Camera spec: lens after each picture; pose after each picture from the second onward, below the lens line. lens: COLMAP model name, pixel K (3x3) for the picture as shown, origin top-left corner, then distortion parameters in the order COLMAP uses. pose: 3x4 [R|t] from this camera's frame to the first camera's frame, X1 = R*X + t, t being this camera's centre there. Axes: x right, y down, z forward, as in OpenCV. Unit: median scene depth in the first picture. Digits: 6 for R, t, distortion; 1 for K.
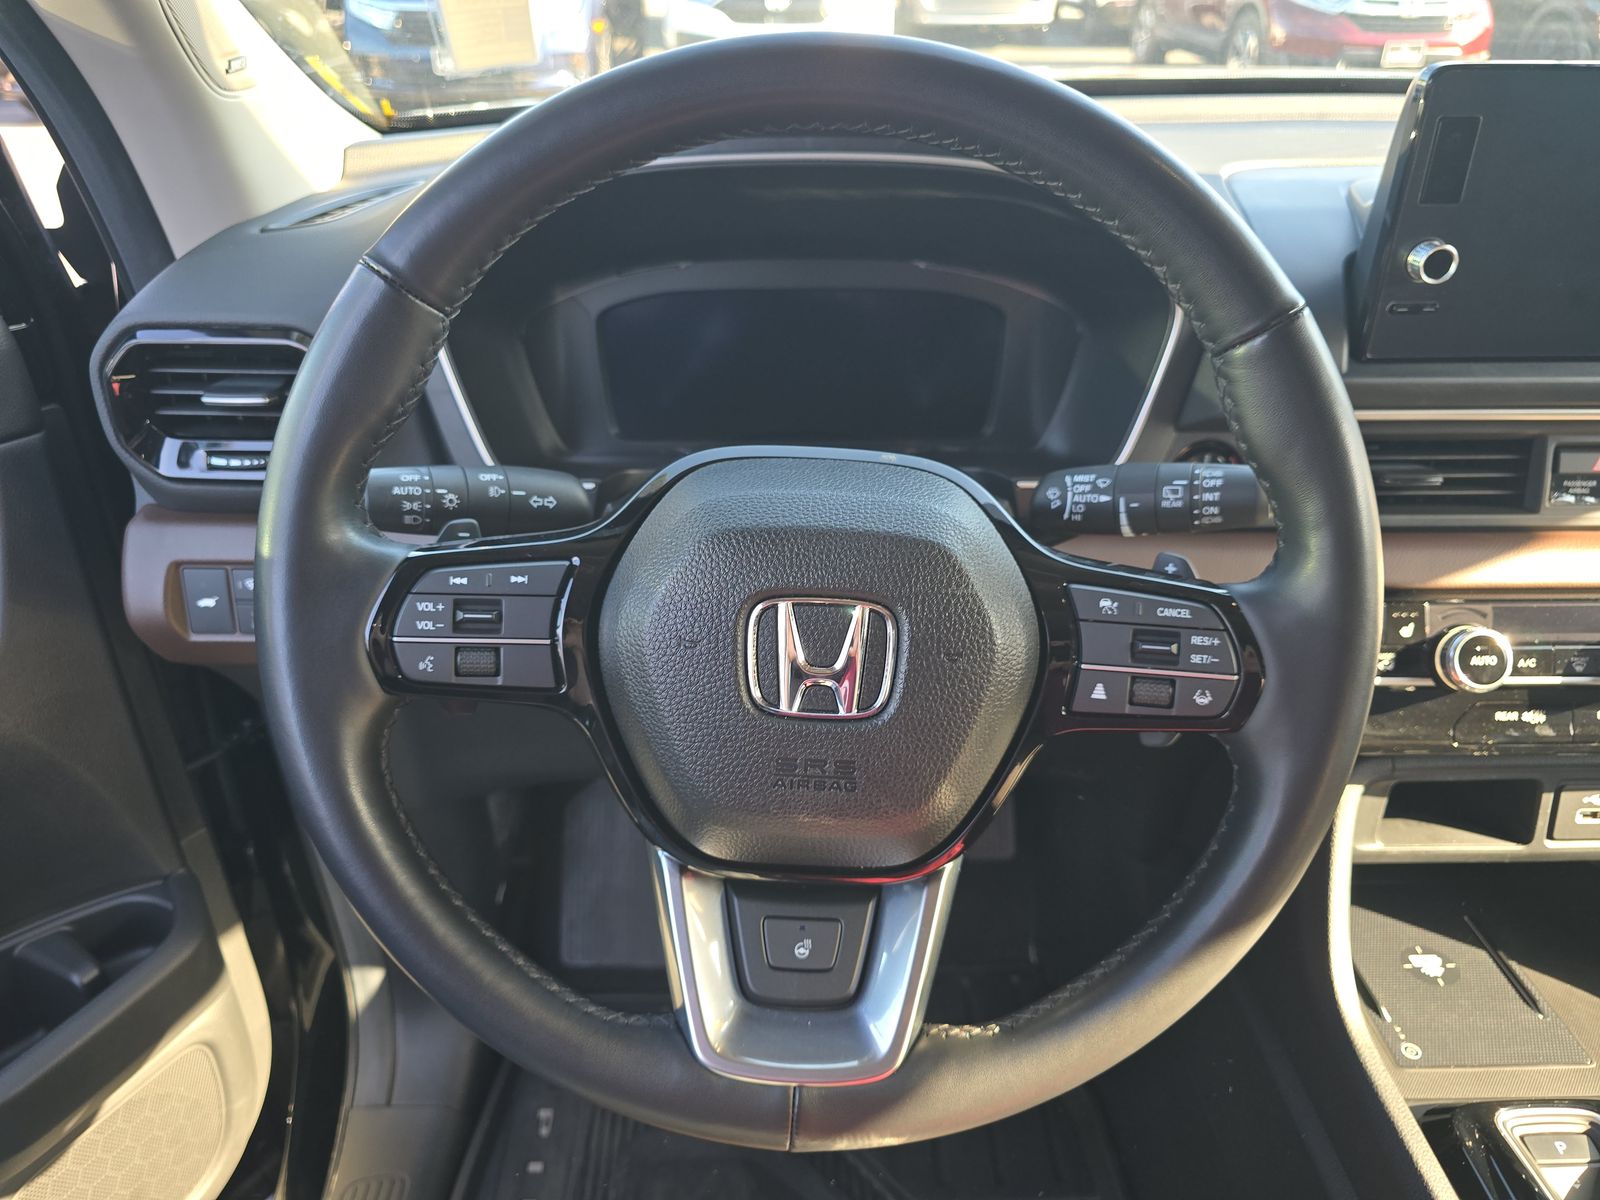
lens RADIAL K [[1068.6, 0, 794.4], [0, 1068.6, 611.7], [0, 0, 1]] dist [0.033523, -0.033880]
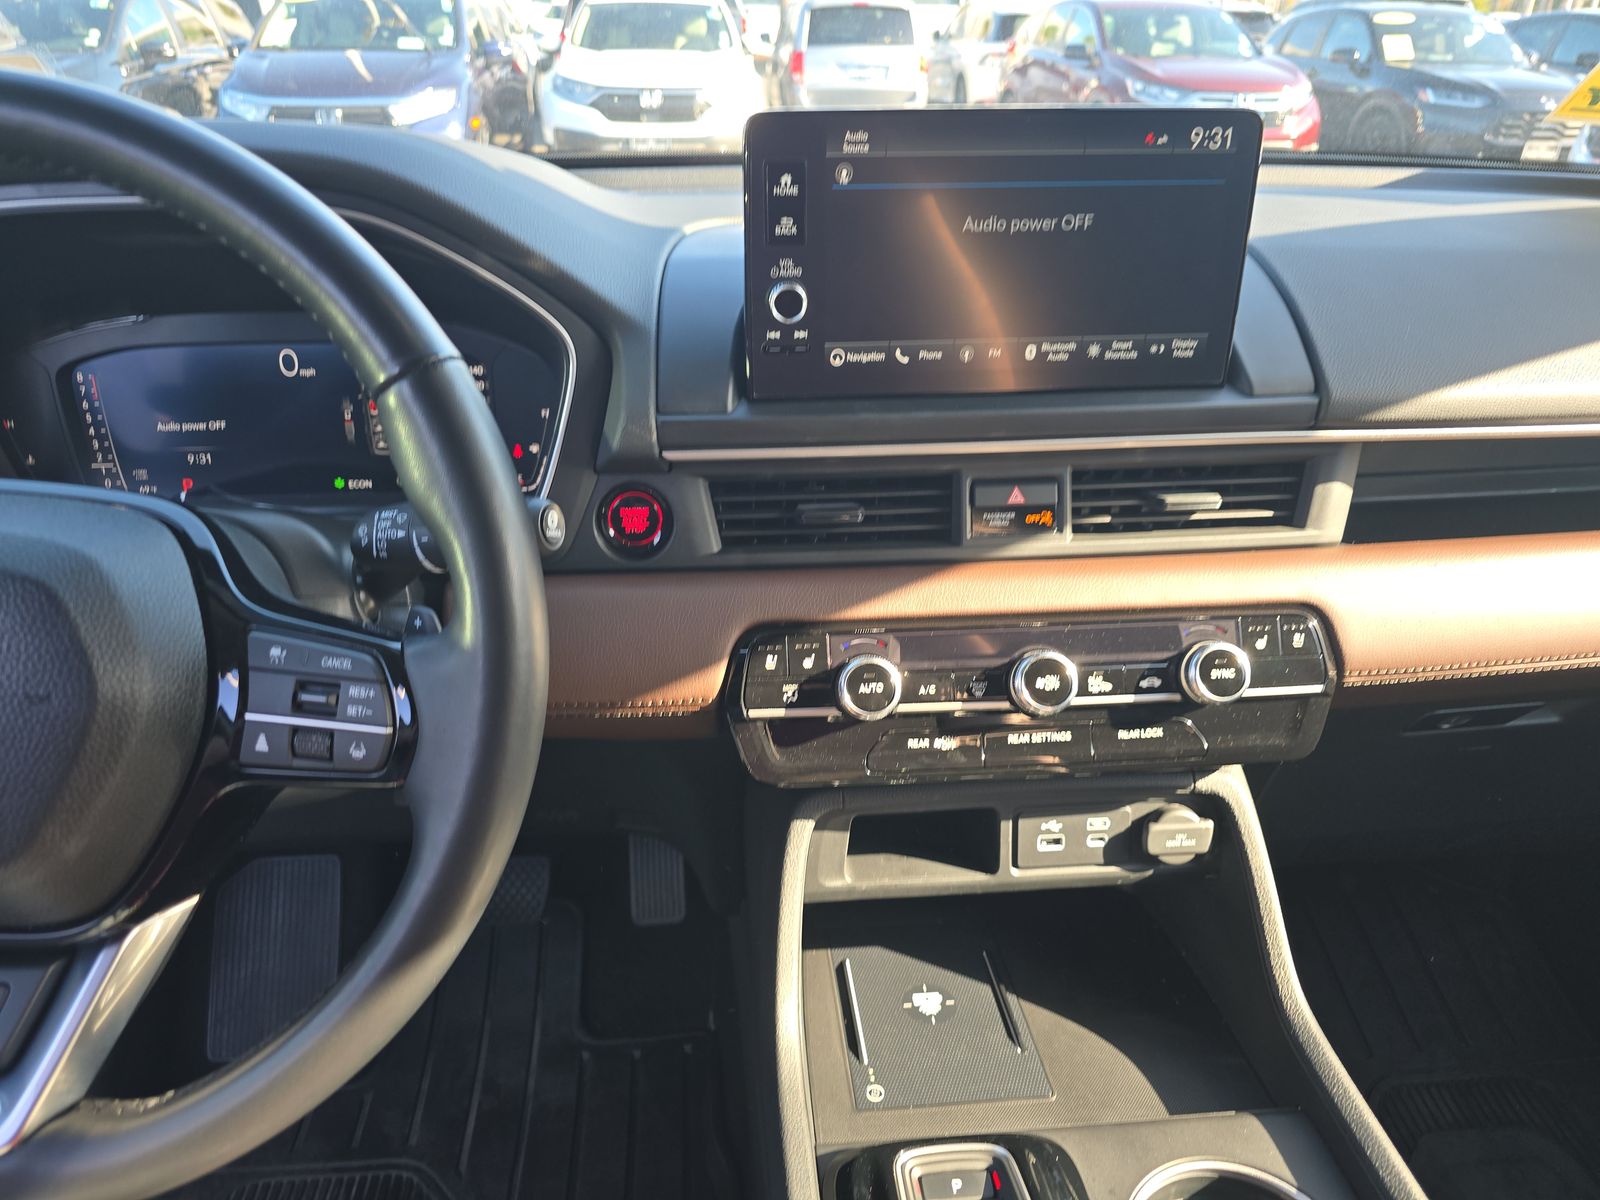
lens RADIAL K [[1068.6, 0, 795.4], [0, 1068.6, 604.3], [0, 0, 1]] dist [0.033523, -0.033880]
pose [[0.997486, -0.029473, 0.064450, 0.451968], [0.034478, 0.996359, -0.077969, 0.038115], [-0.061917, 0.079995, 0.994870, -0.004769]]
